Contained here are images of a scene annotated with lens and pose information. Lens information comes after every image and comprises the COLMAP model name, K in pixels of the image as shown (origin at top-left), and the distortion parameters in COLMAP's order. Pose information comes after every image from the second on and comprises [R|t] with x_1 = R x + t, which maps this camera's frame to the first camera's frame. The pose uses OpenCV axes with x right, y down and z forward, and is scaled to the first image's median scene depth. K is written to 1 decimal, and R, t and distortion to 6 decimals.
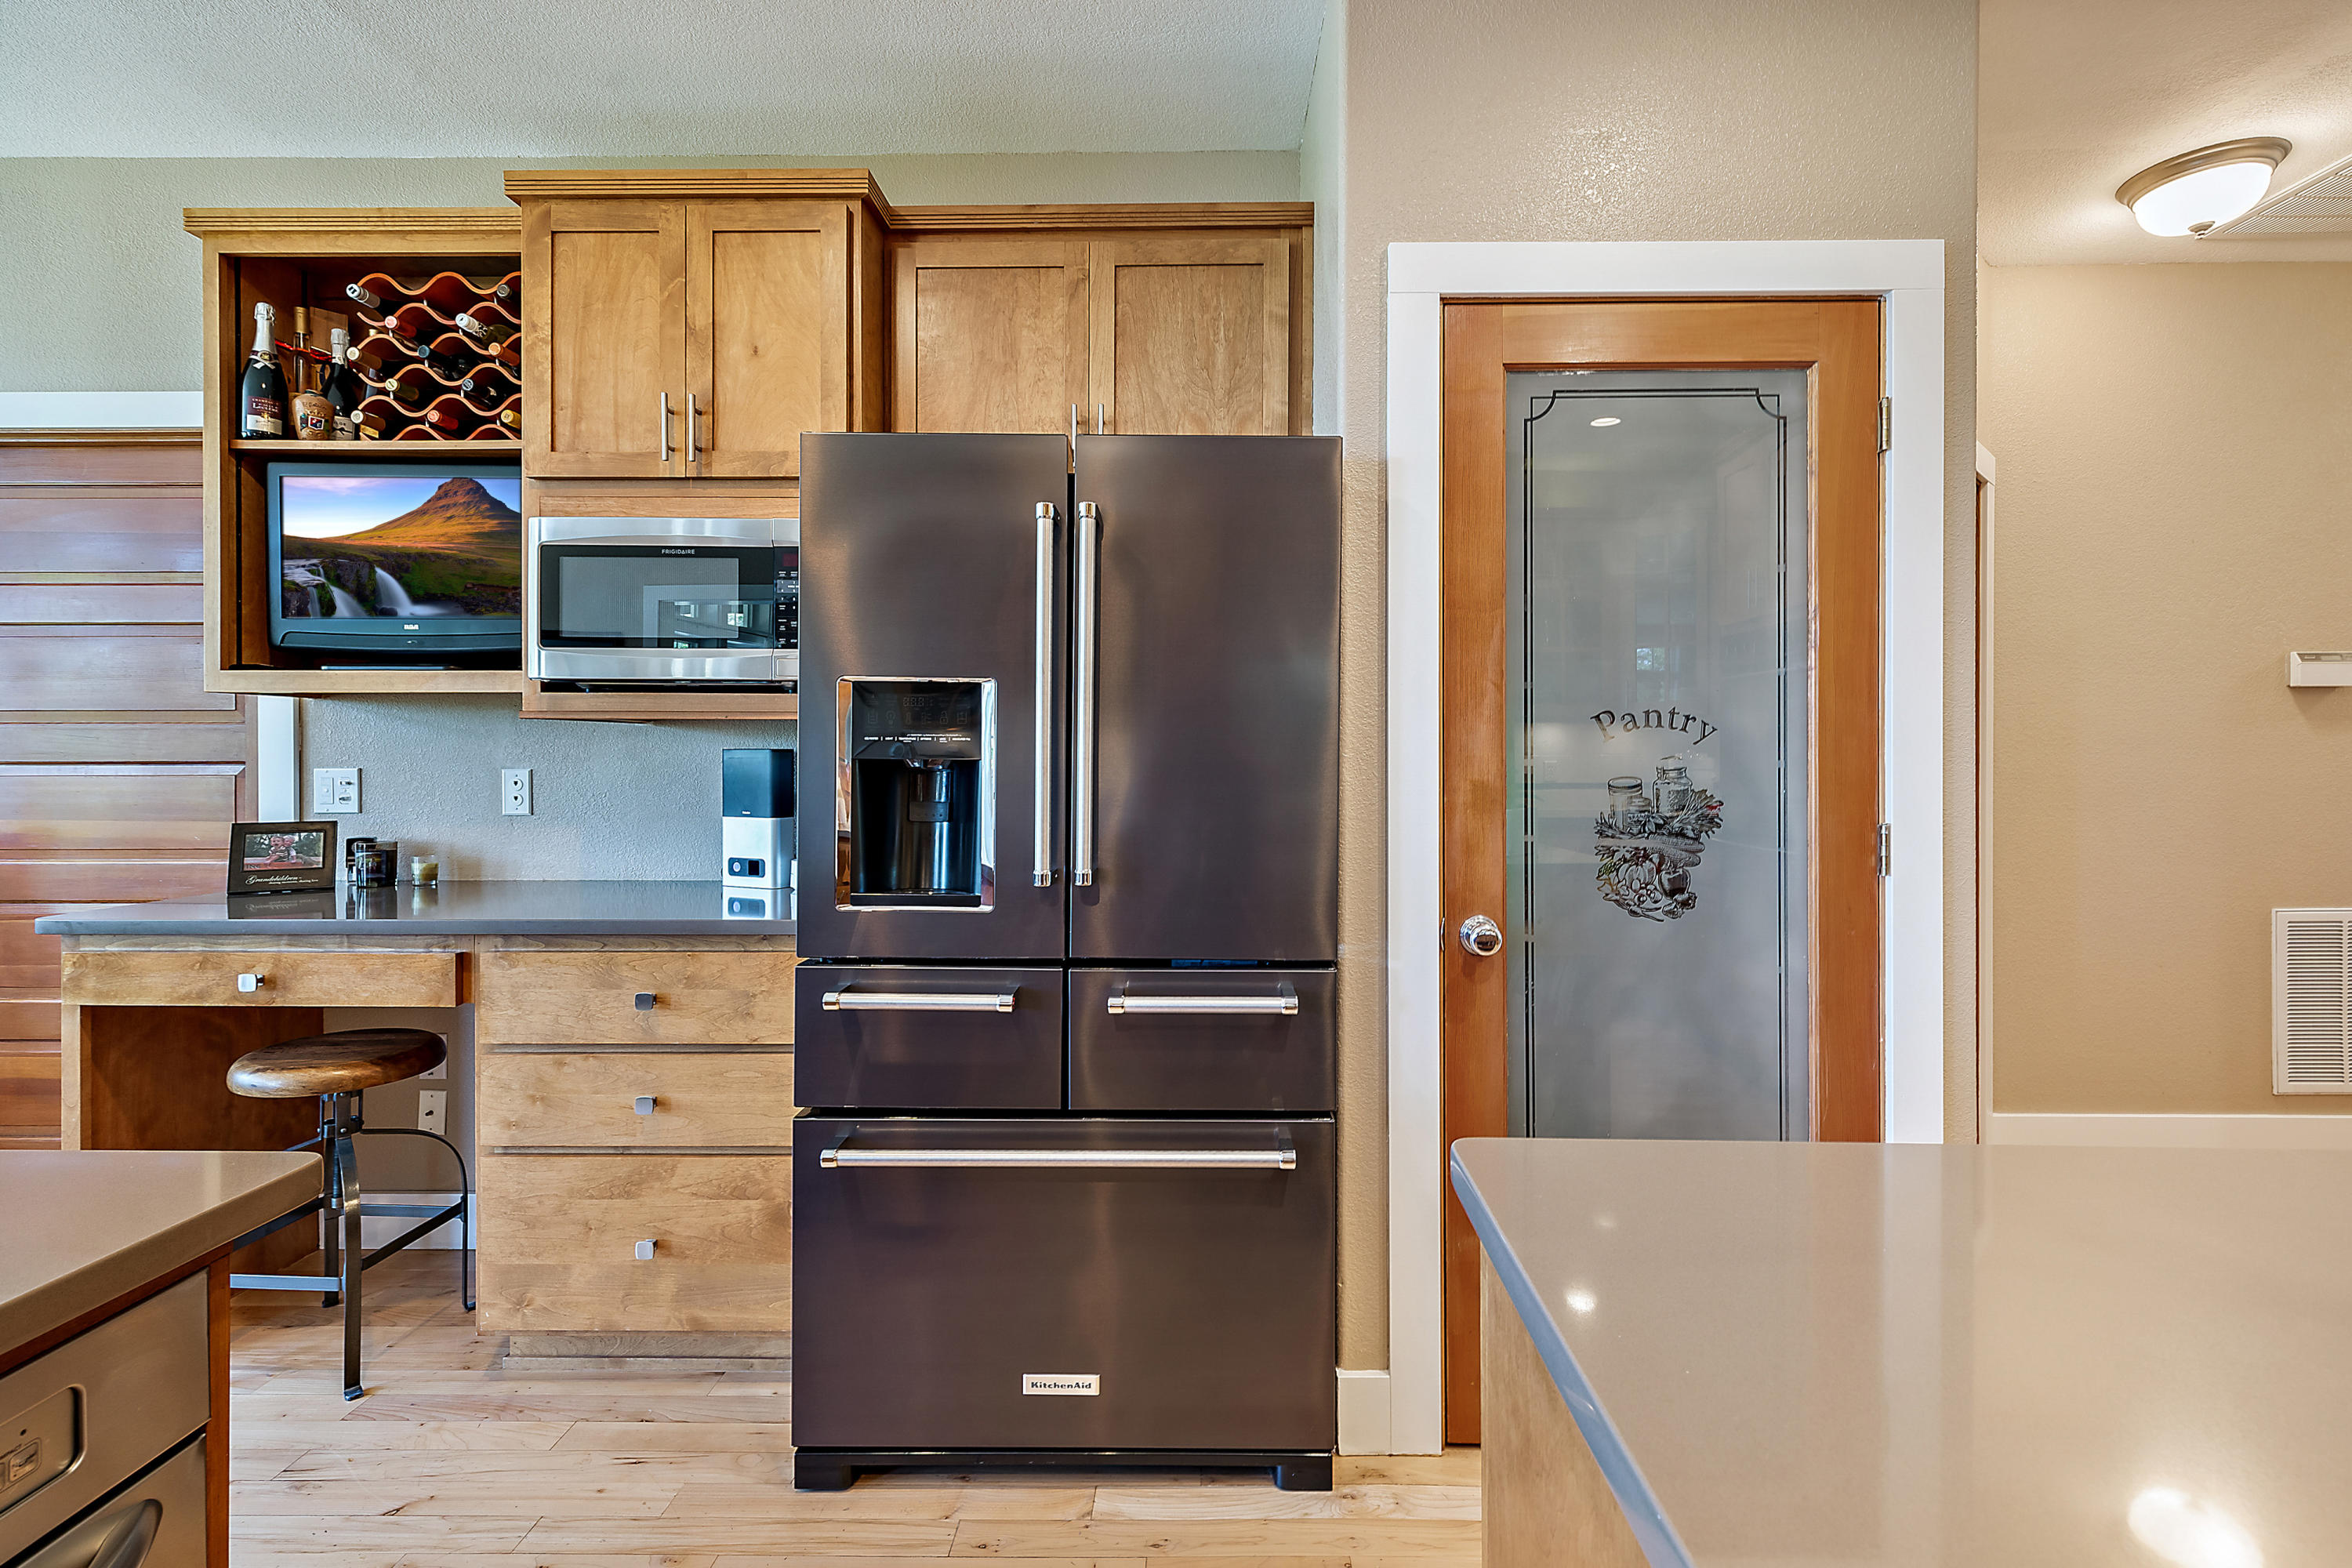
lens RADIAL K [[1075.1, 0, 1178.3], [0, 1075.1, 770.0], [0, 0, 1]] dist [0.006679, -0.000538]
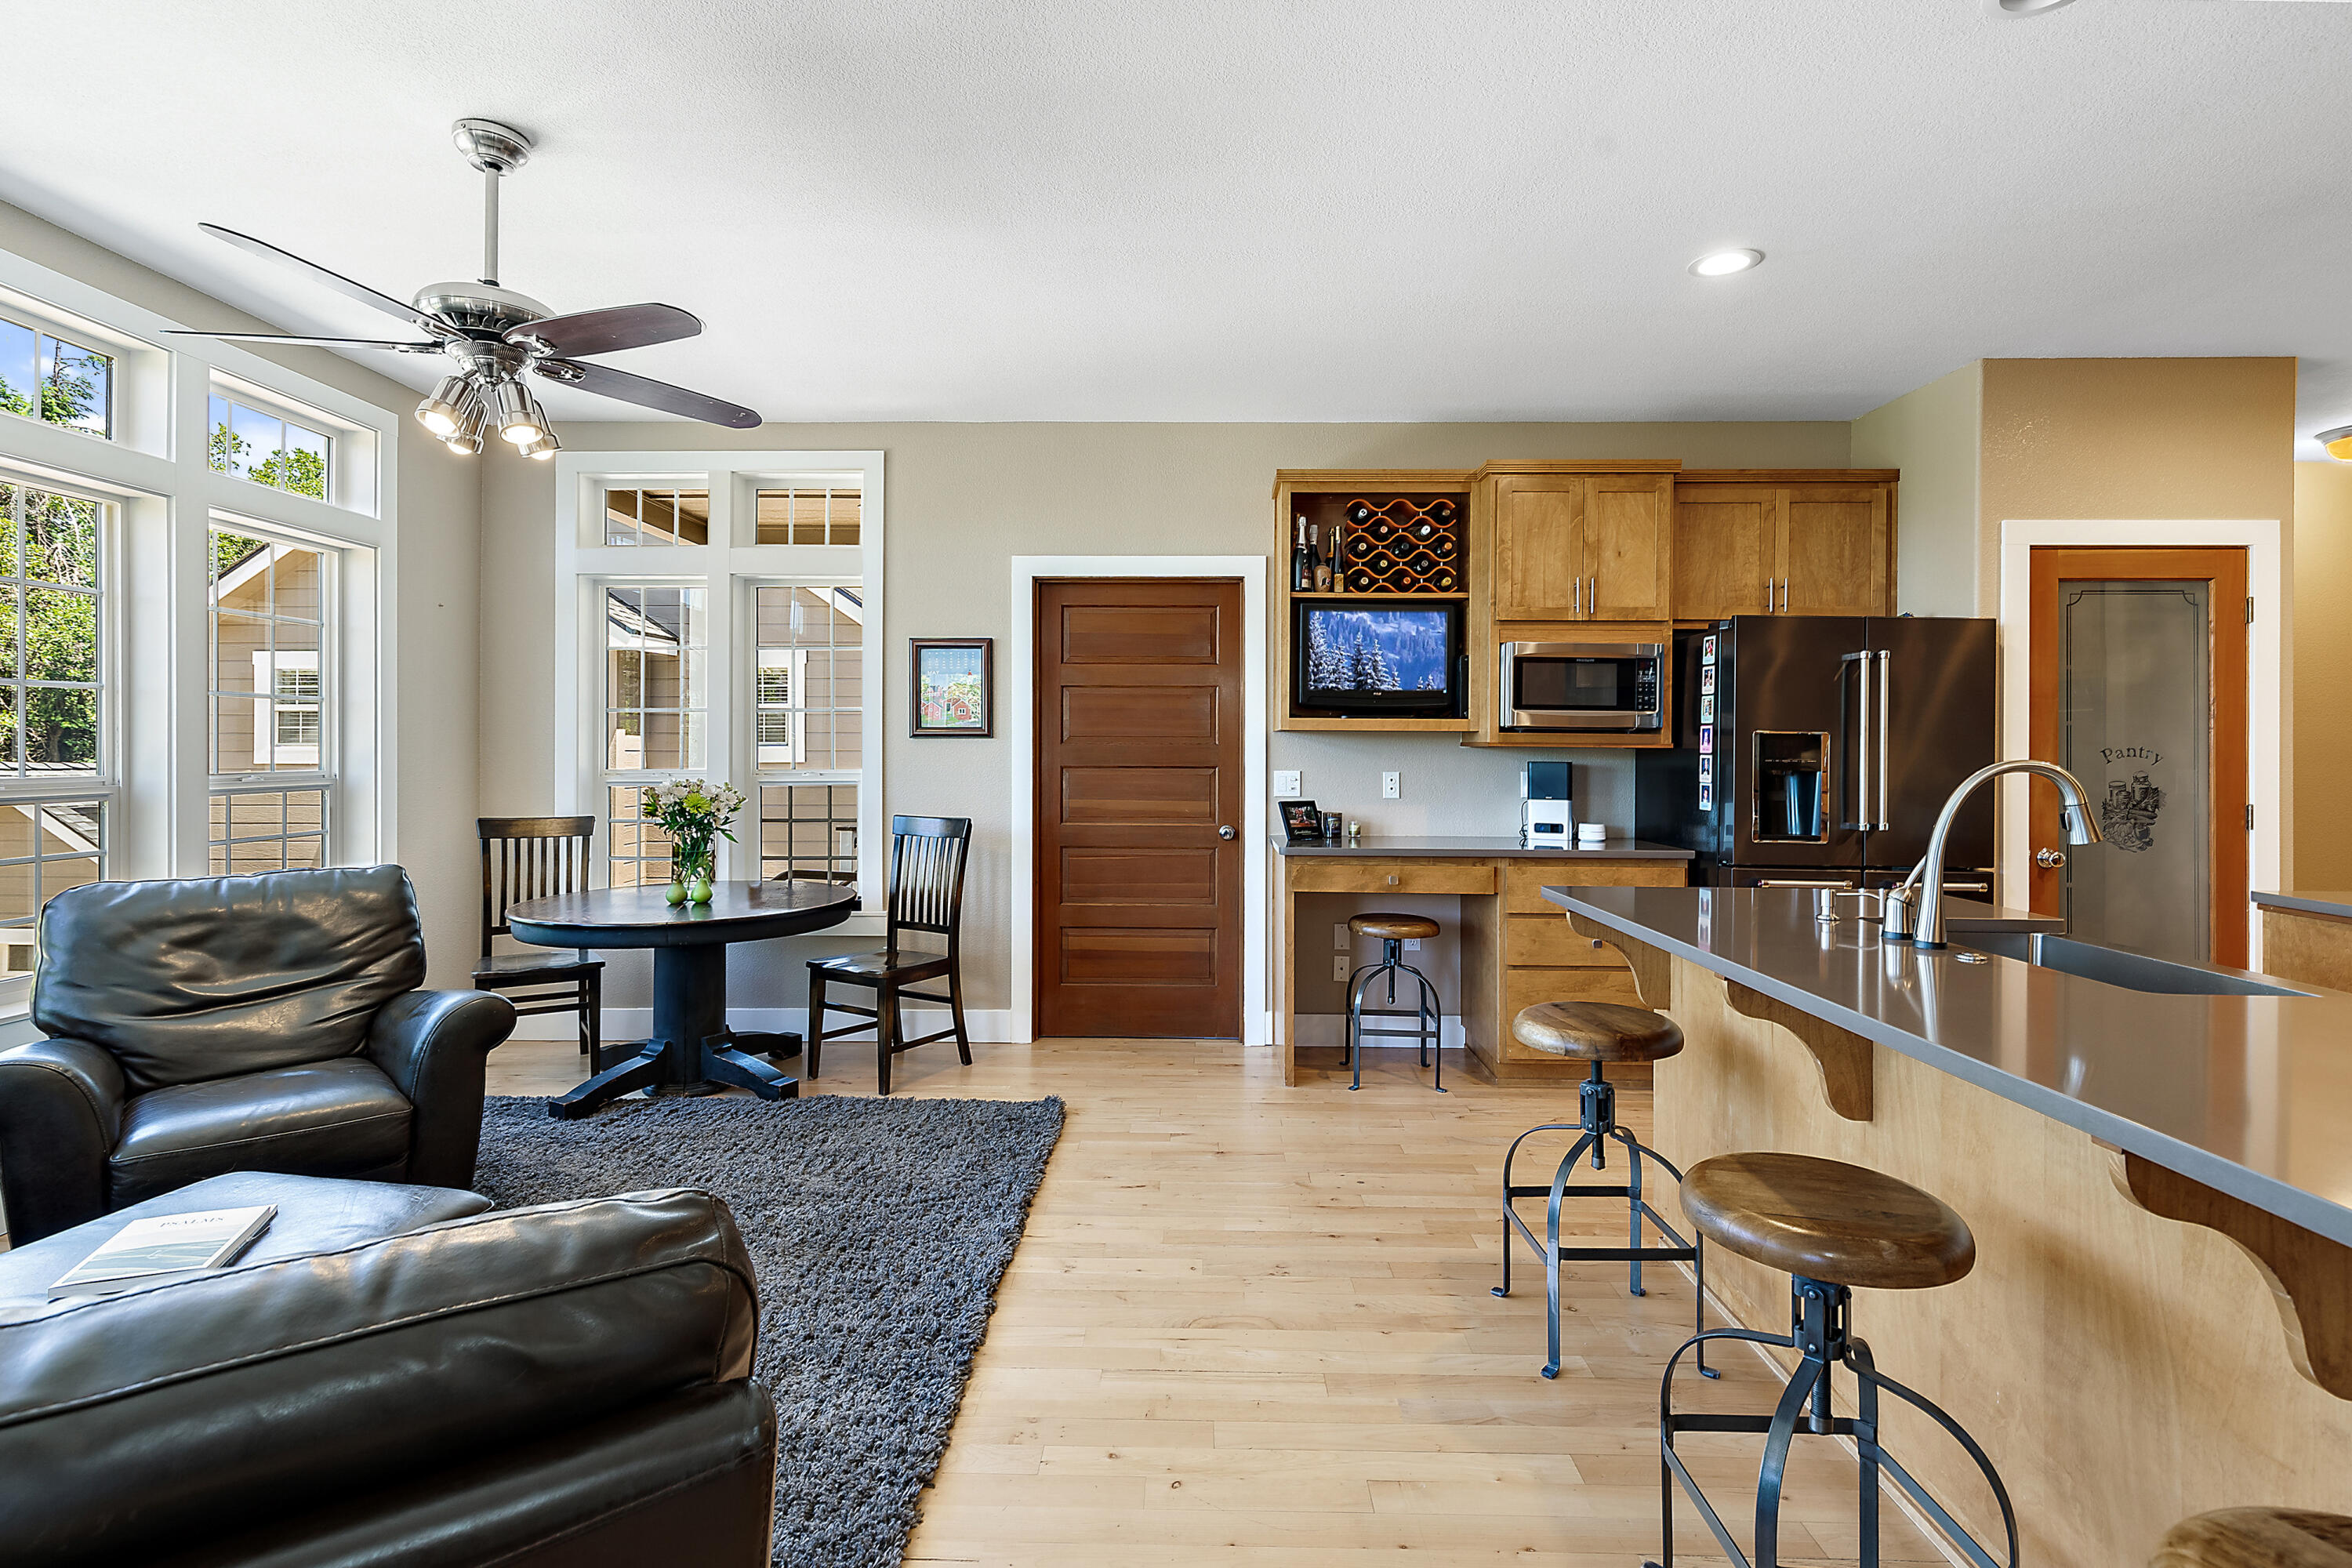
lens RADIAL K [[1075.1, 0, 1178.3], [0, 1075.1, 770.0], [0, 0, 1]] dist [0.006679, -0.000538]
pose [[0.999949, 0.005361, -0.008583, -1.148434], [-0.005322, 0.999975, 0.004560, -0.012444], [0.008607, -0.004514, 0.999953, -0.905116]]
